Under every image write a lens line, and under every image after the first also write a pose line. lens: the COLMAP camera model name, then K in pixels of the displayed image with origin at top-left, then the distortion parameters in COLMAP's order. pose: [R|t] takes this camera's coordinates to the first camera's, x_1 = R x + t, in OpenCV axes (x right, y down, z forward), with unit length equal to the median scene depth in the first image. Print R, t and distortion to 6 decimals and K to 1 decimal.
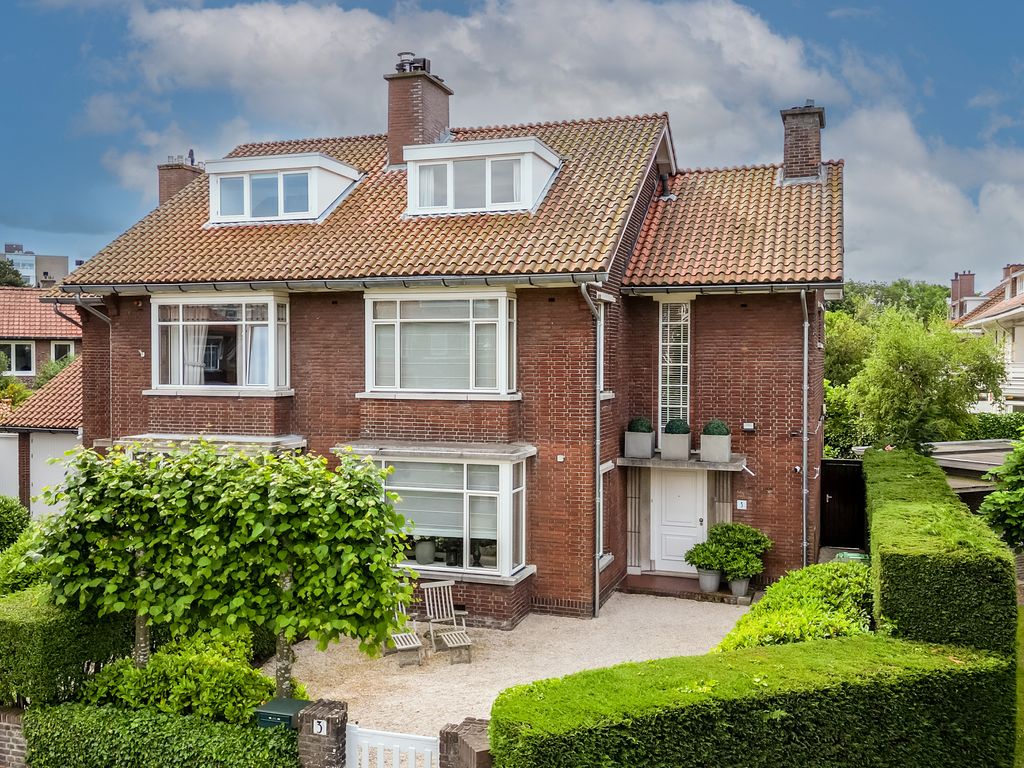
lens RADIAL K [[956.3, 0, 512.0], [0, 956.3, 384.0], [0, 0, 1]] dist [0.108632, -0.154181]
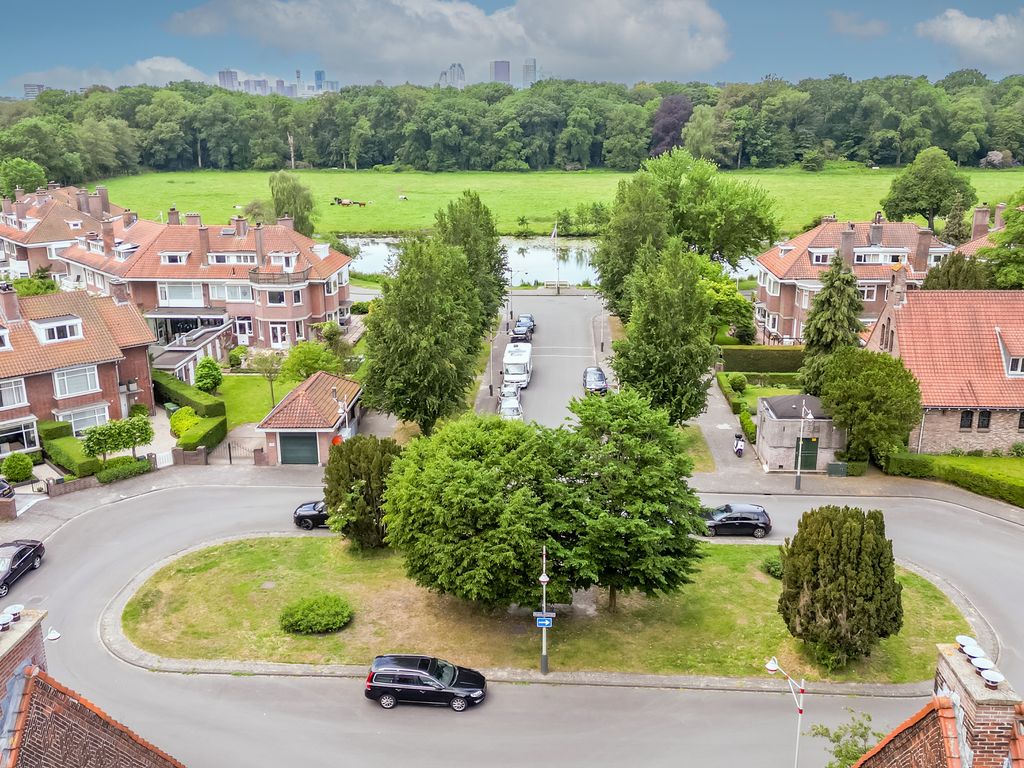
lens RADIAL K [[956.3, 0, 512.0], [0, 956.3, 384.0], [0, 0, 1]] dist [0.108632, -0.154181]
pose [[0.494780, -0.257066, 0.830126, -2.401883], [0.035401, 0.960416, 0.276313, -1.026352], [-0.868297, -0.107327, 0.484295, -2.353687]]
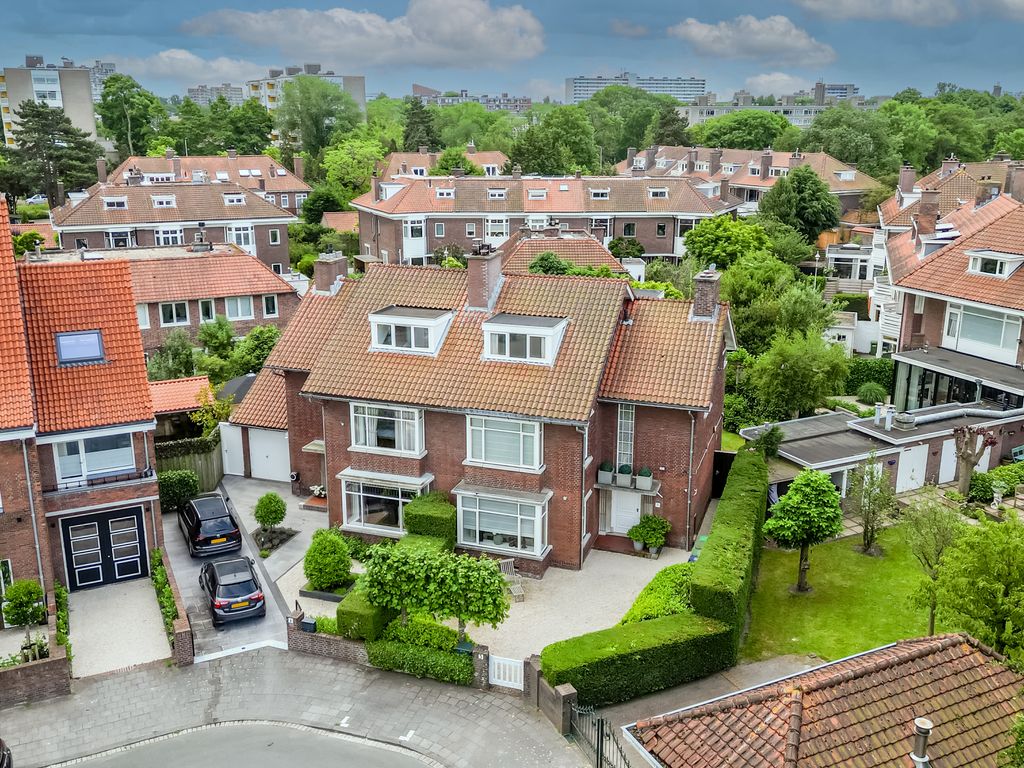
lens RADIAL K [[956.3, 0, 512.0], [0, 956.3, 384.0], [0, 0, 1]] dist [0.108632, -0.154181]
pose [[0.999999, -0.001089, -0.001156, -0.057538], [0.001341, 0.968889, 0.247491, -0.642207], [0.000851, -0.247492, 0.968890, -0.886444]]
